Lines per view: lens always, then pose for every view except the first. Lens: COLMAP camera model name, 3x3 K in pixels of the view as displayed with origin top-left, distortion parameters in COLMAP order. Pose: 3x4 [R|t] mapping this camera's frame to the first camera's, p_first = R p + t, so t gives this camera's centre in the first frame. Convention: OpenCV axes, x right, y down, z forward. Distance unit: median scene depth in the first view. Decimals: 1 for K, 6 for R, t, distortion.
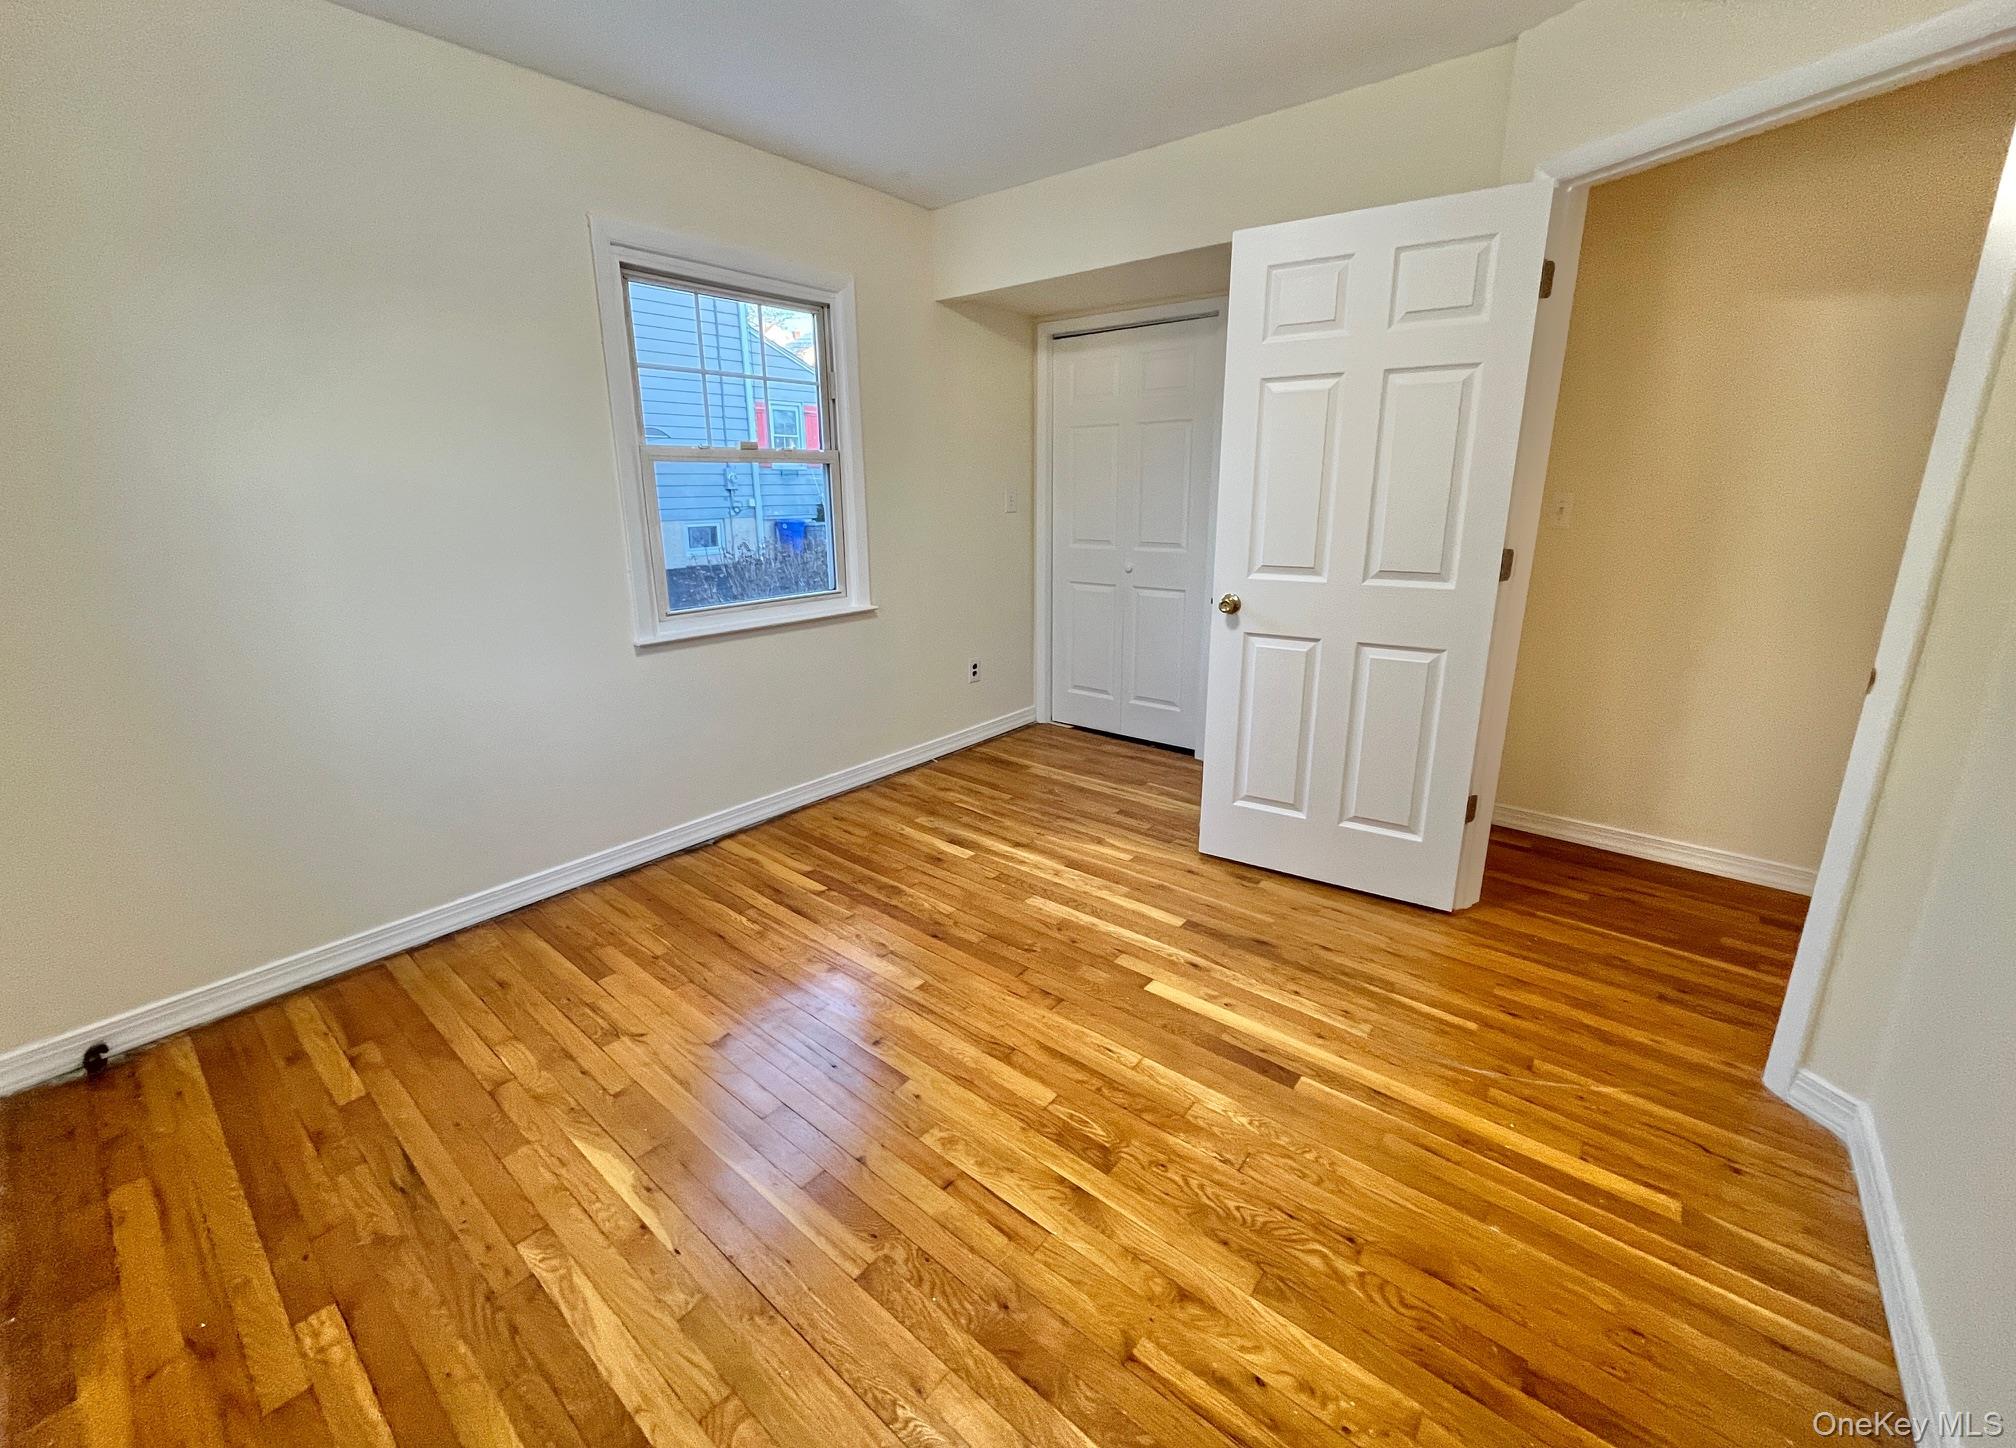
lens RADIAL K [[825.3, 0, 1017.6], [0, 825.3, 706.0], [0, 0, 1]] dist [-0.000932, -0.000136]
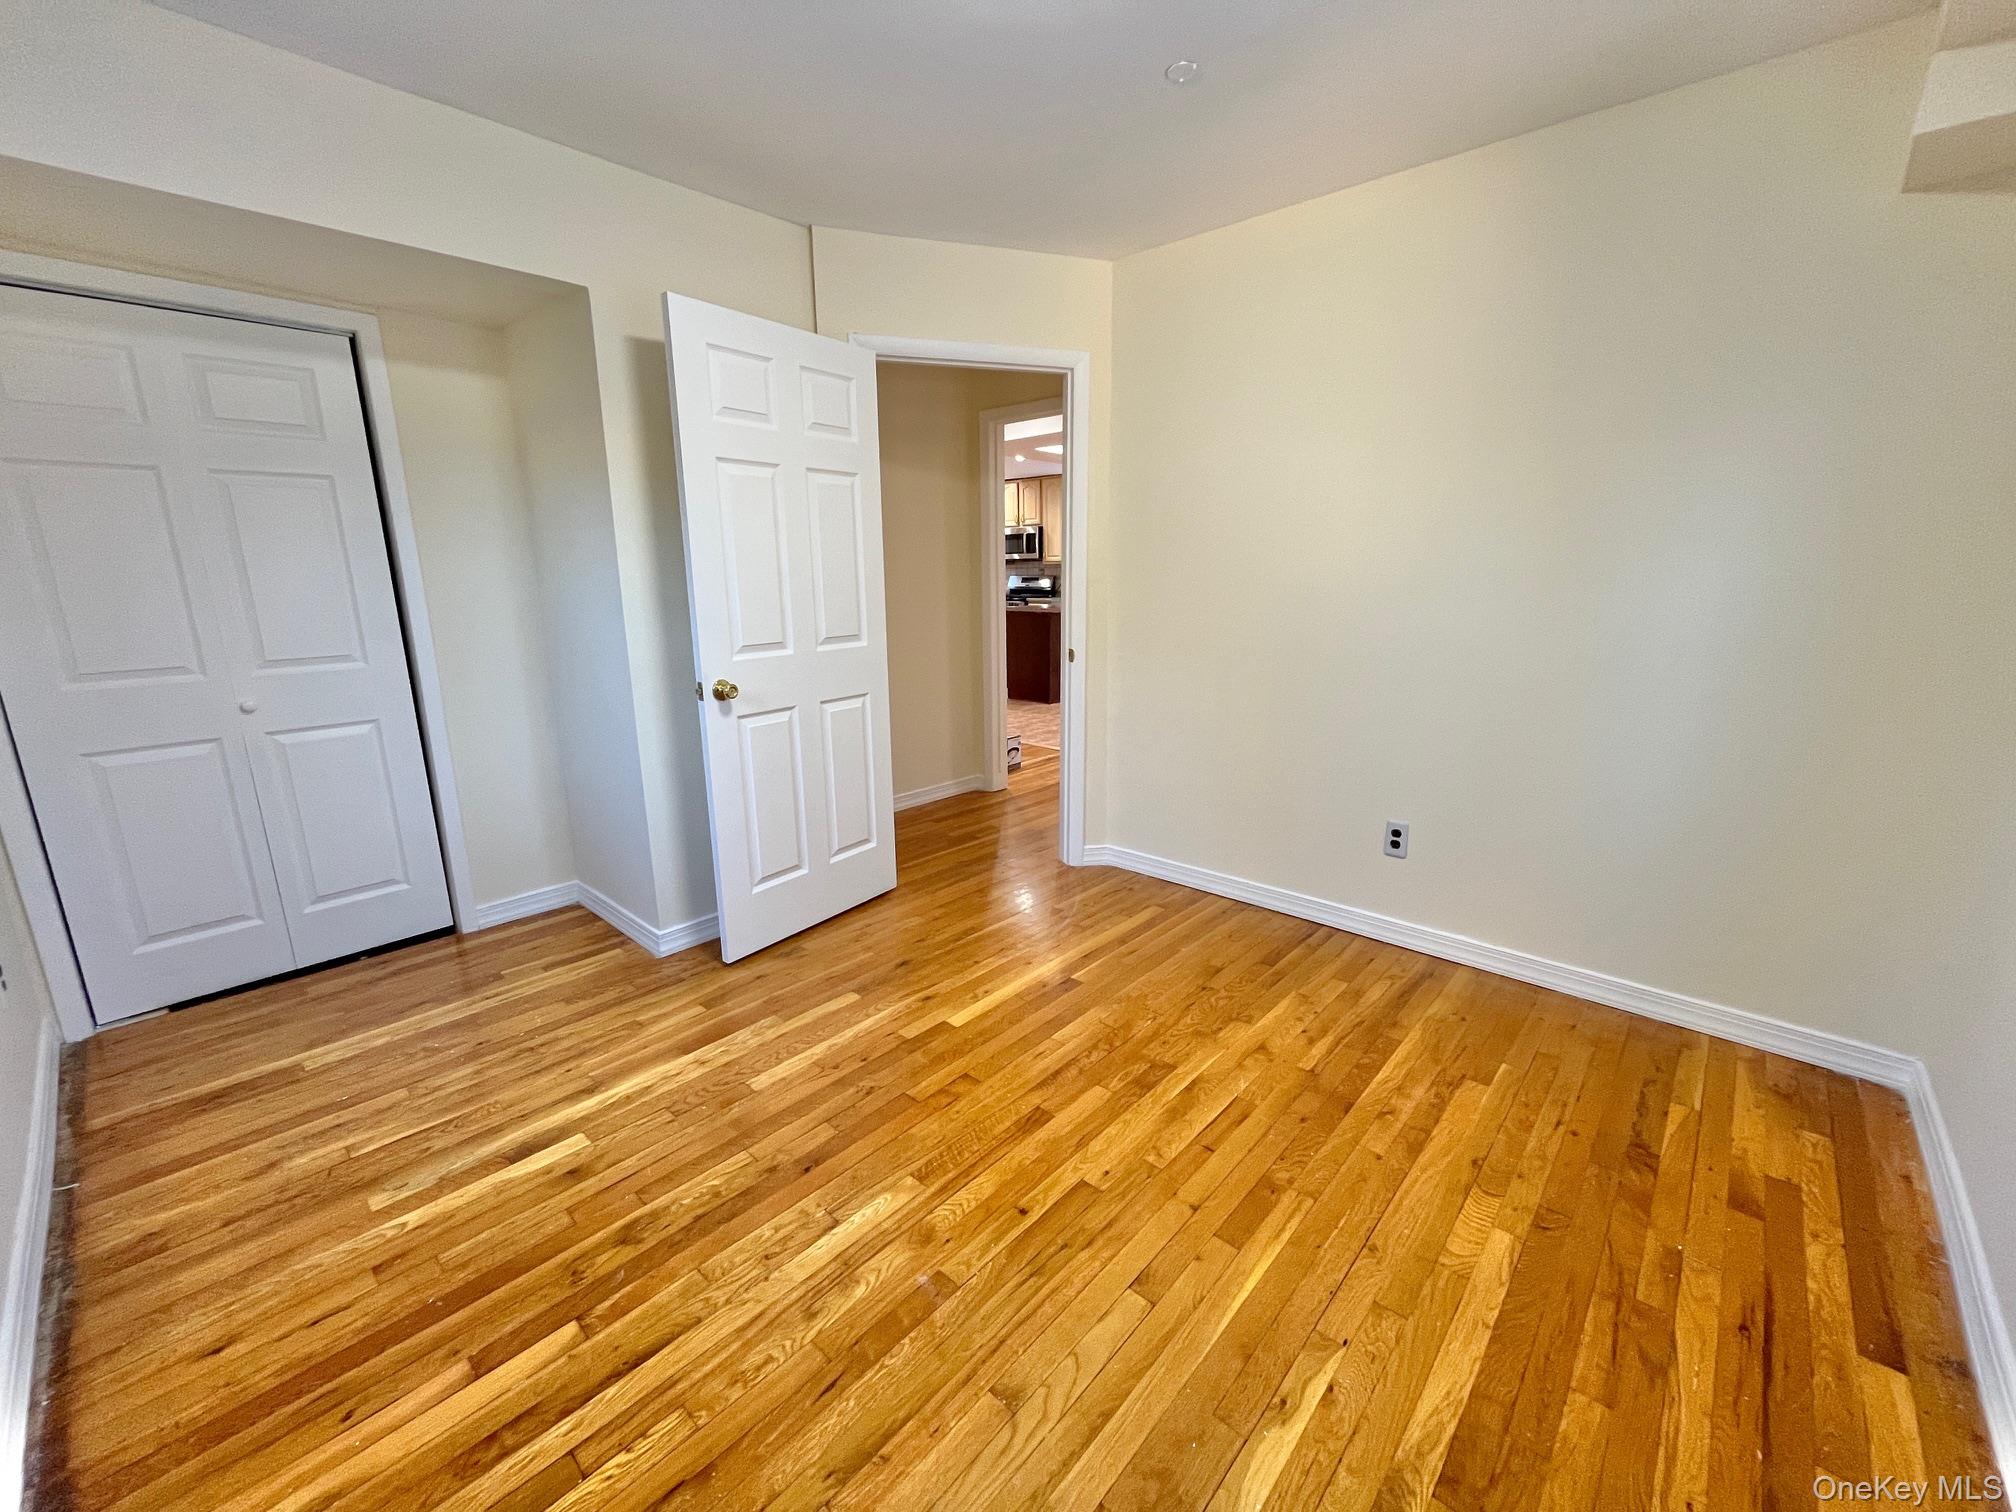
lens RADIAL K [[813.0, 0, 1010.2], [0, 813.0, 765.1], [0, 0, 1]] dist [-0.003108, -0.000362]
pose [[0.044055, -0.224542, 0.973468, -0.659693], [0.268924, 0.941112, 0.204909, -0.145982], [-0.962153, 0.252761, 0.101846, 0.612569]]
